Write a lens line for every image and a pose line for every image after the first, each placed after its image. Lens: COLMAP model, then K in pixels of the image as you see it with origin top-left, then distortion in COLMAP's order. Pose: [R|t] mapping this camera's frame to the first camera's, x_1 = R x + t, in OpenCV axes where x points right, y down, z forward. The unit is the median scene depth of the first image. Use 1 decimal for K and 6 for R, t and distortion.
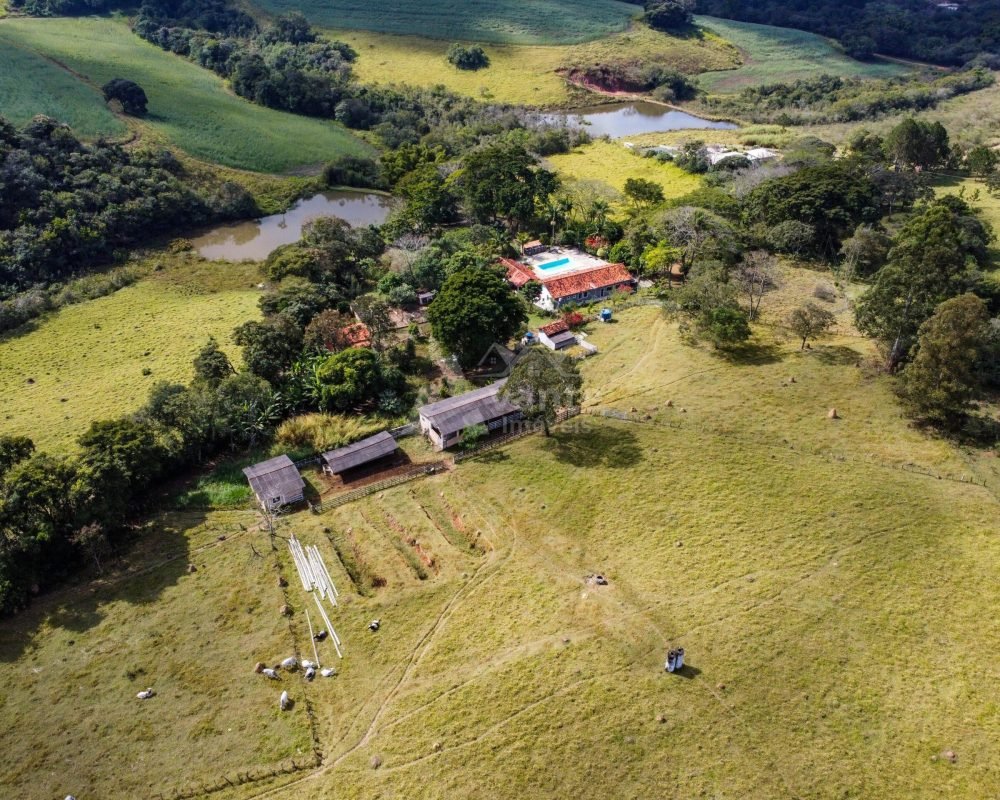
lens RADIAL K [[777.9, 0, 500.0], [0, 777.9, 400.0], [0, 0, 1]] dist [0.007434, -0.008029]
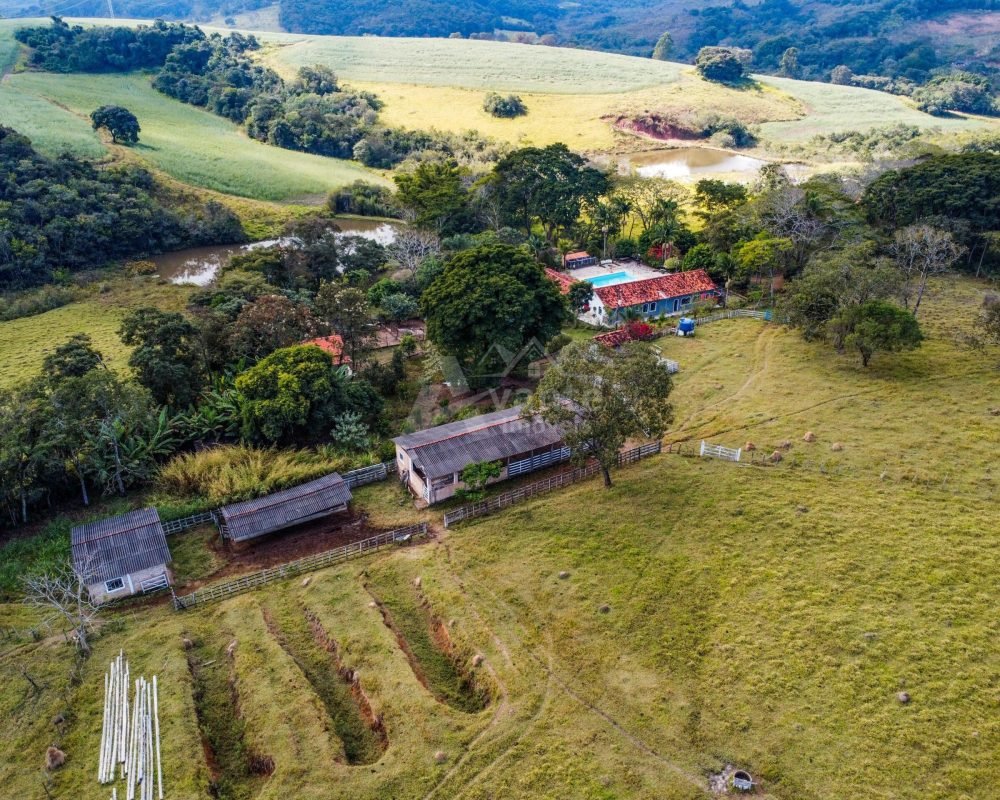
lens RADIAL K [[777.9, 0, 500.0], [0, 777.9, 400.0], [0, 0, 1]] dist [0.007434, -0.008029]
pose [[0.998682, 0.009237, -0.050481, 0.006128], [-0.015458, 0.992129, -0.124263, 0.039396], [0.048936, 0.124880, 0.990964, 0.283132]]
